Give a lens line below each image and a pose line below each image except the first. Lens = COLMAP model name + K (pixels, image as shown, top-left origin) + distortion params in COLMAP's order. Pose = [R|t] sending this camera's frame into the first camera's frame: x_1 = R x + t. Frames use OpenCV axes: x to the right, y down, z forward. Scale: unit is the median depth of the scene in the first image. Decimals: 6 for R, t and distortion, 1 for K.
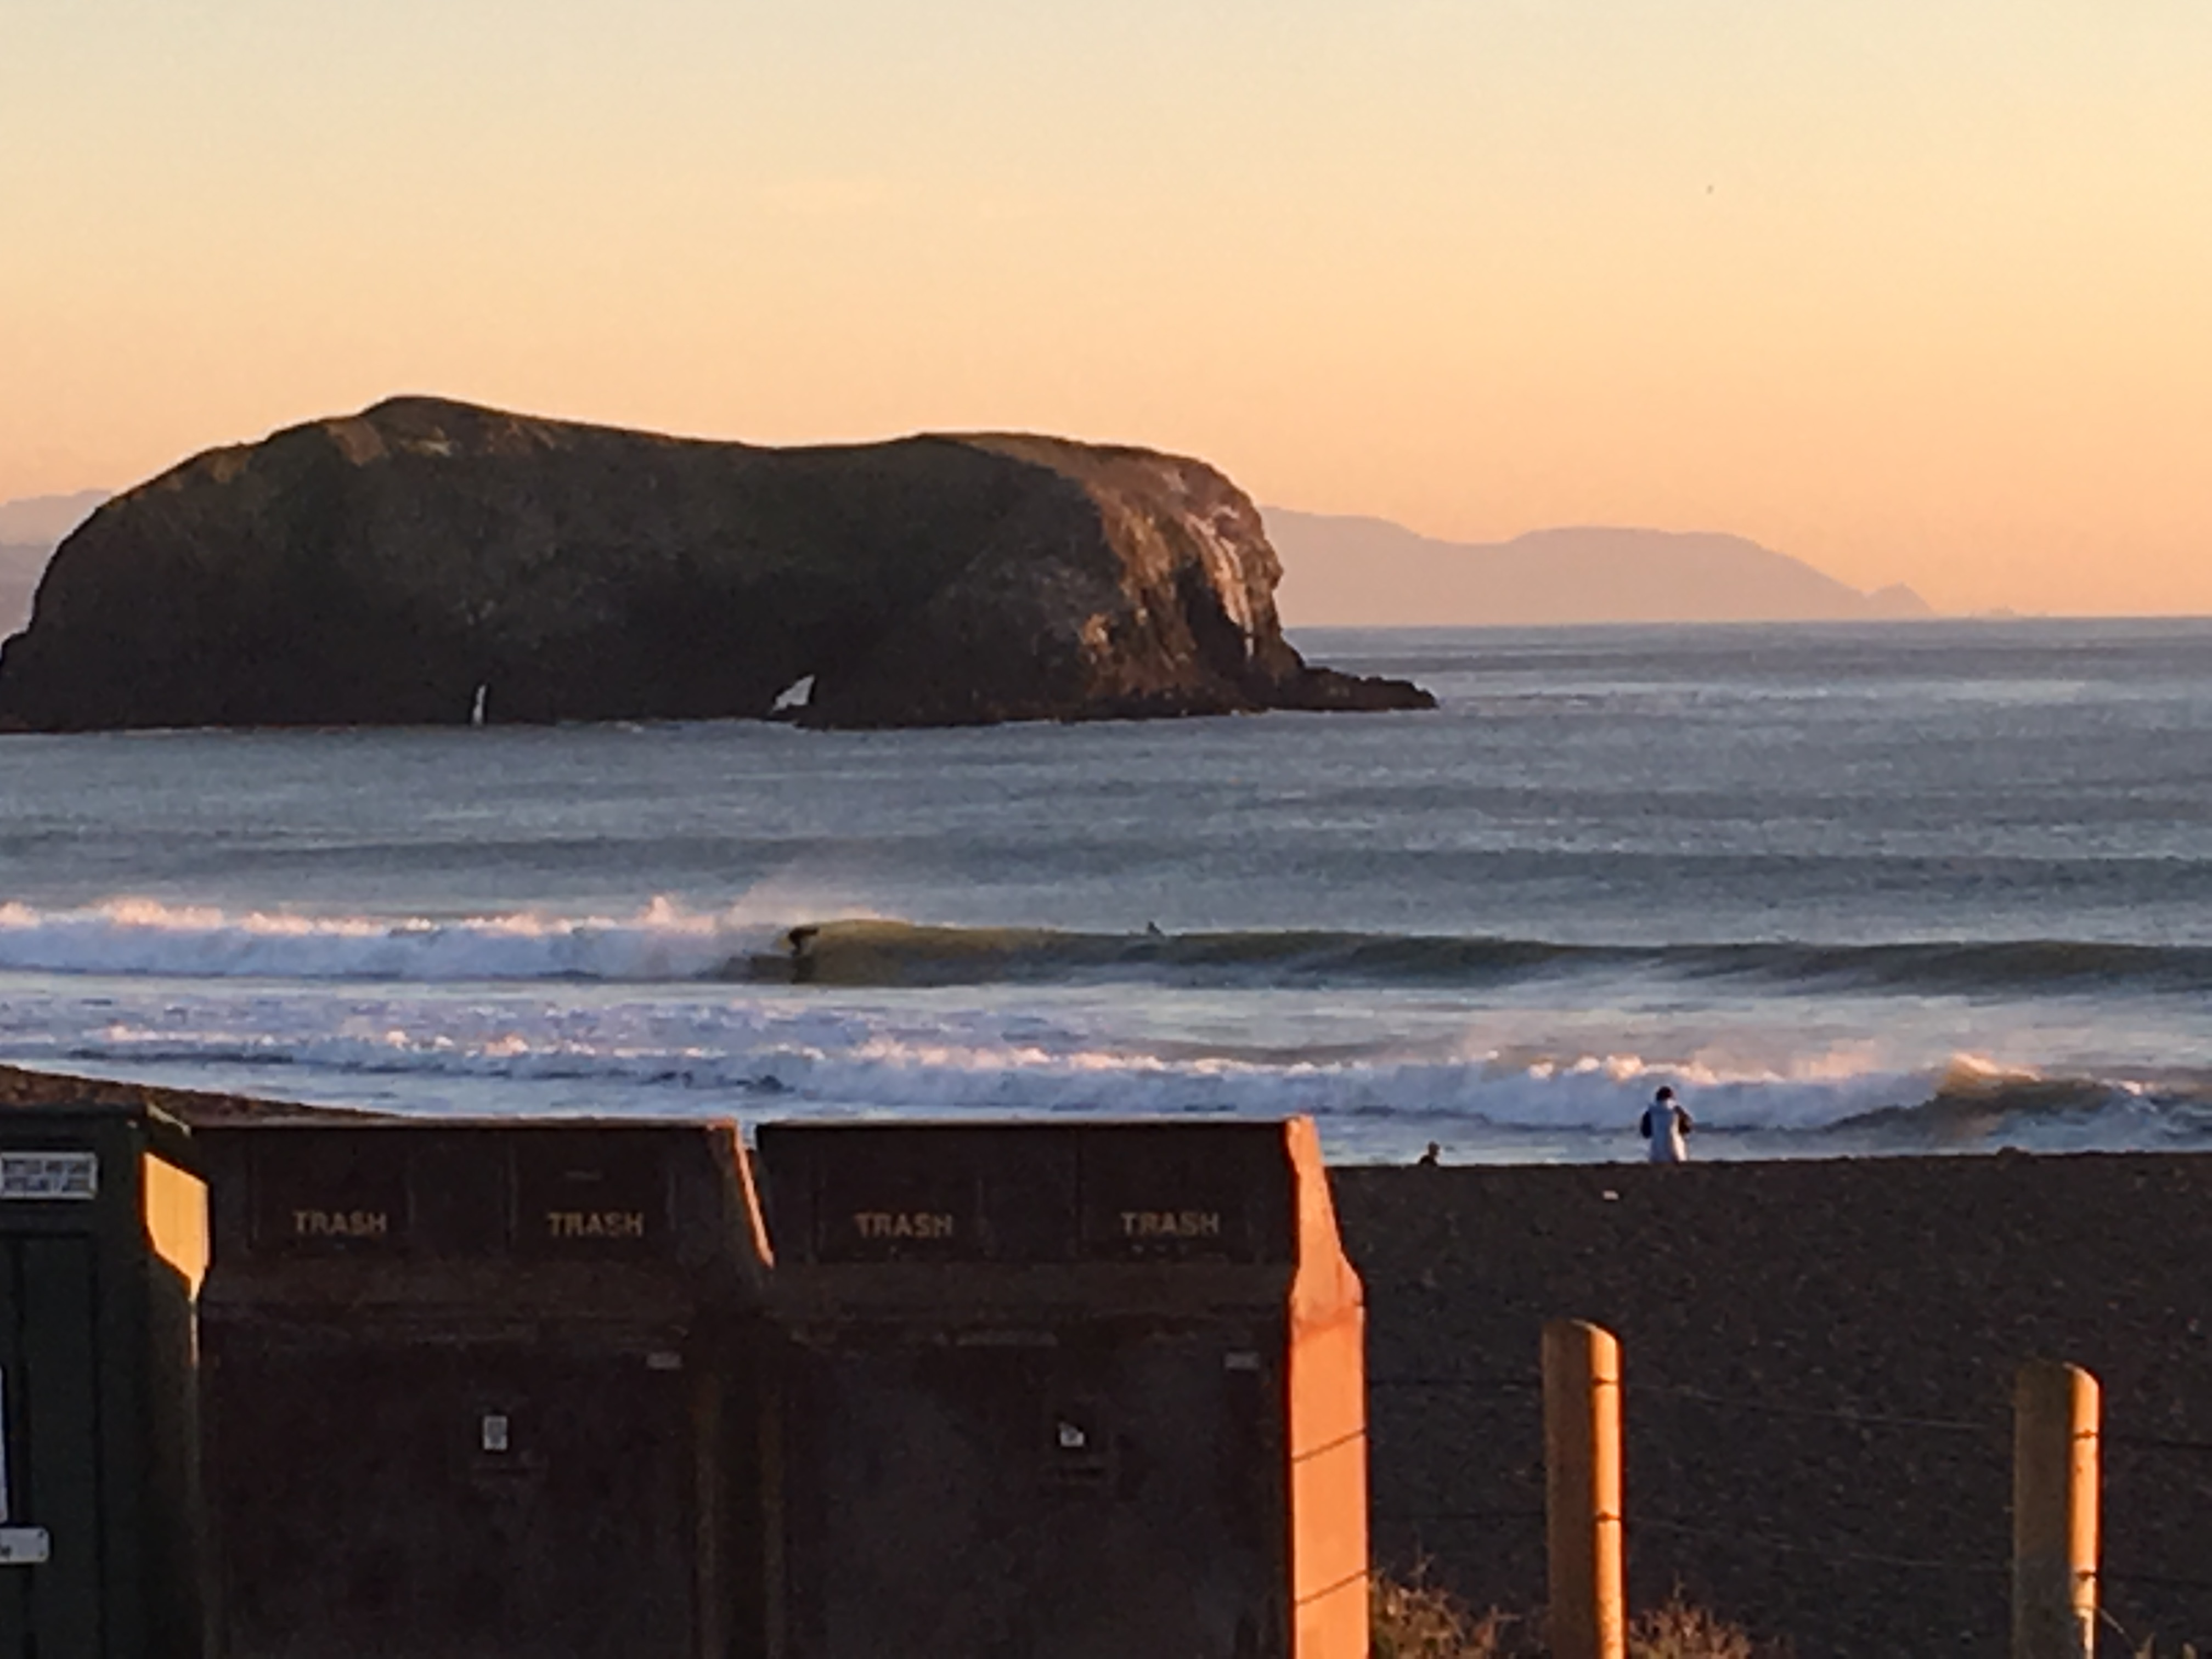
lens RADIAL K [[9432.4, 0, 1107.3], [0, 9432.4, 827.4], [0, 0, 1]] dist [0.167705, 0.000000]
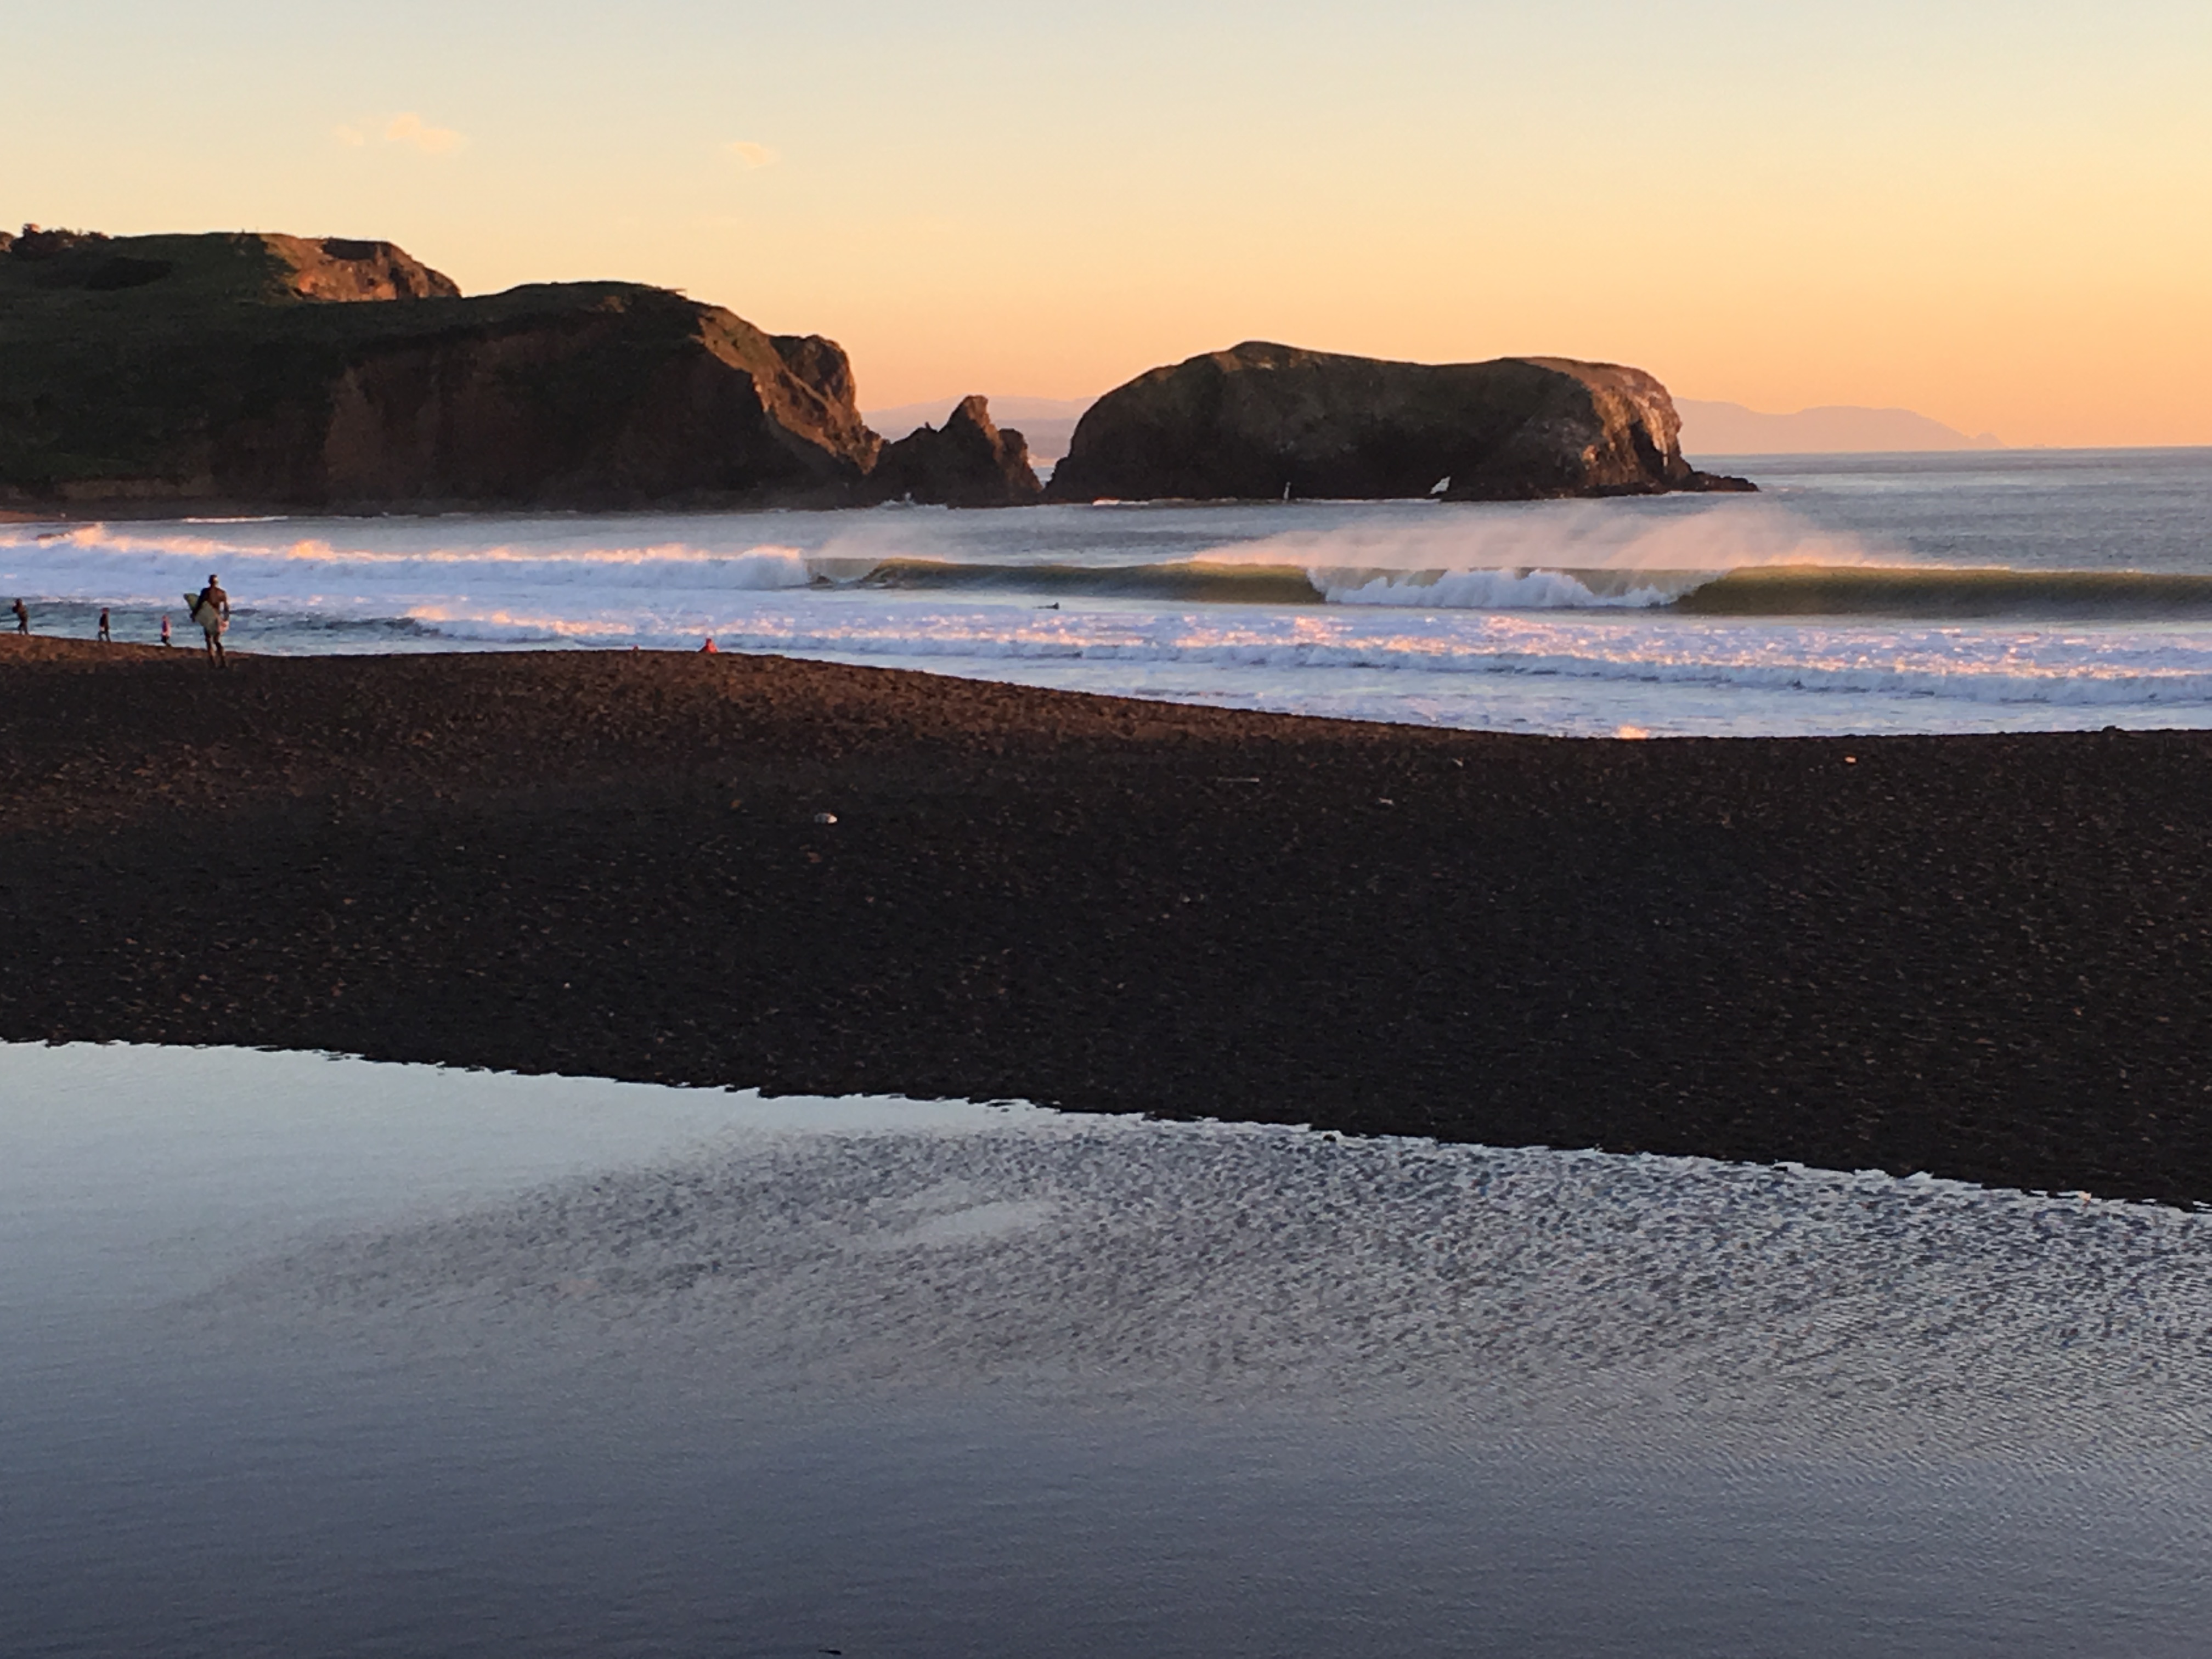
lens RADIAL K [[4548.7, 0, 1098.2], [0, 4548.7, 819.3], [0, 0, 1]] dist [-0.009555, 0.000000]
pose [[0.994043, 0.003671, -0.108929, 0.030878], [0.002703, 0.998295, 0.058303, 0.013768], [0.108957, -0.058250, 0.992338, 0.631181]]
